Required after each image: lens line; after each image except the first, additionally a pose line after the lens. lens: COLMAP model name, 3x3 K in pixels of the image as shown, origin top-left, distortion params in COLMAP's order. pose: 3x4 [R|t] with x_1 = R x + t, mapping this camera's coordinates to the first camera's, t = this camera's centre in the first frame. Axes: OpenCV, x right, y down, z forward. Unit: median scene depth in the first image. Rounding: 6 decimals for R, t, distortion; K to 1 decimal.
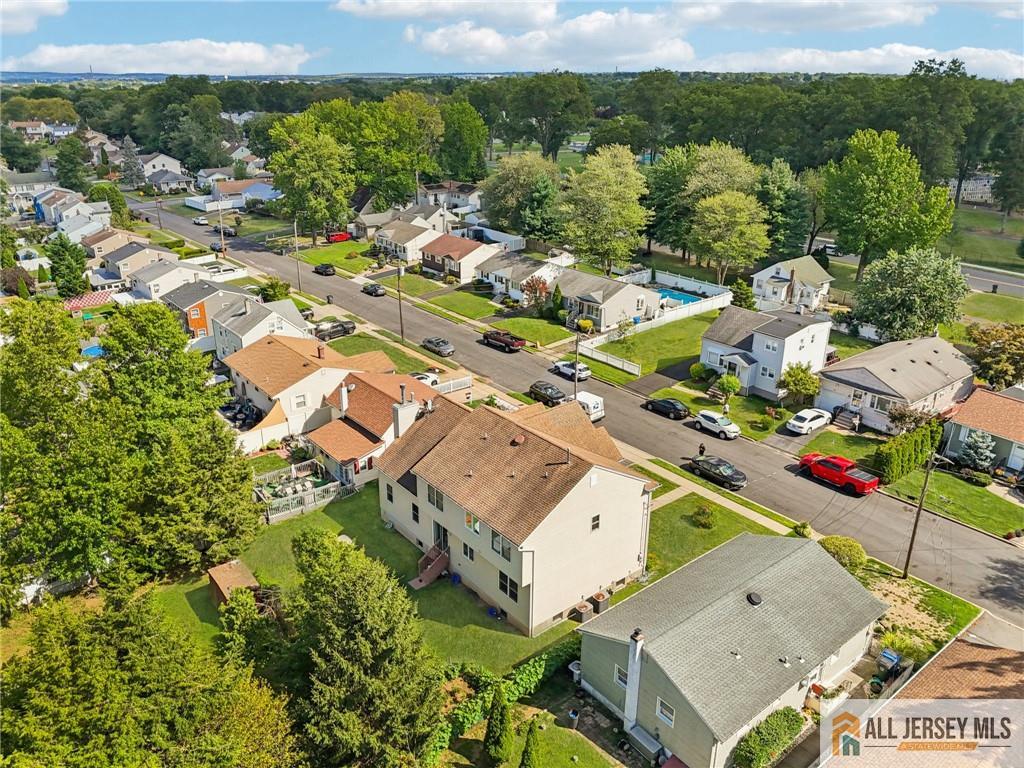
lens RADIAL K [[749.8, 0, 490.4], [0, 749.8, 384.9], [0, 0, 1]] dist [0.007782, -0.000622]
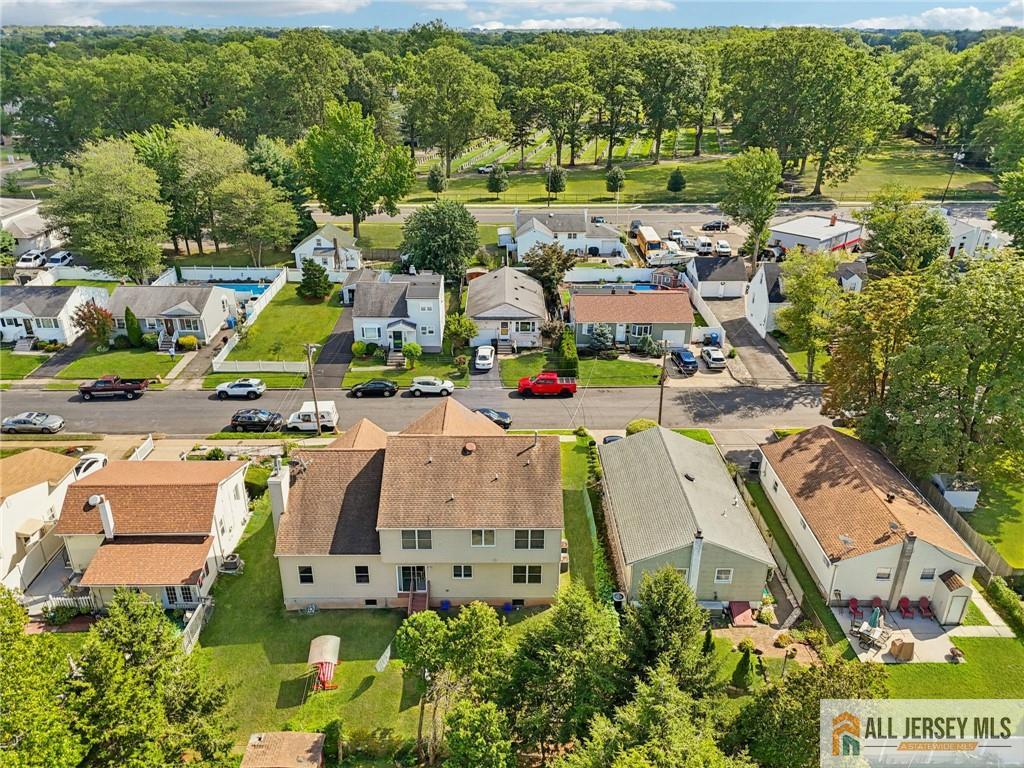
lens RADIAL K [[749.8, 0, 490.4], [0, 749.8, 384.9], [0, 0, 1]] dist [0.007782, -0.000622]
pose [[0.615848, -0.331203, 0.714868, -0.403684], [0.293561, 0.938474, 0.181903, -0.115367], [-0.731132, 0.097832, 0.675185, 0.170081]]
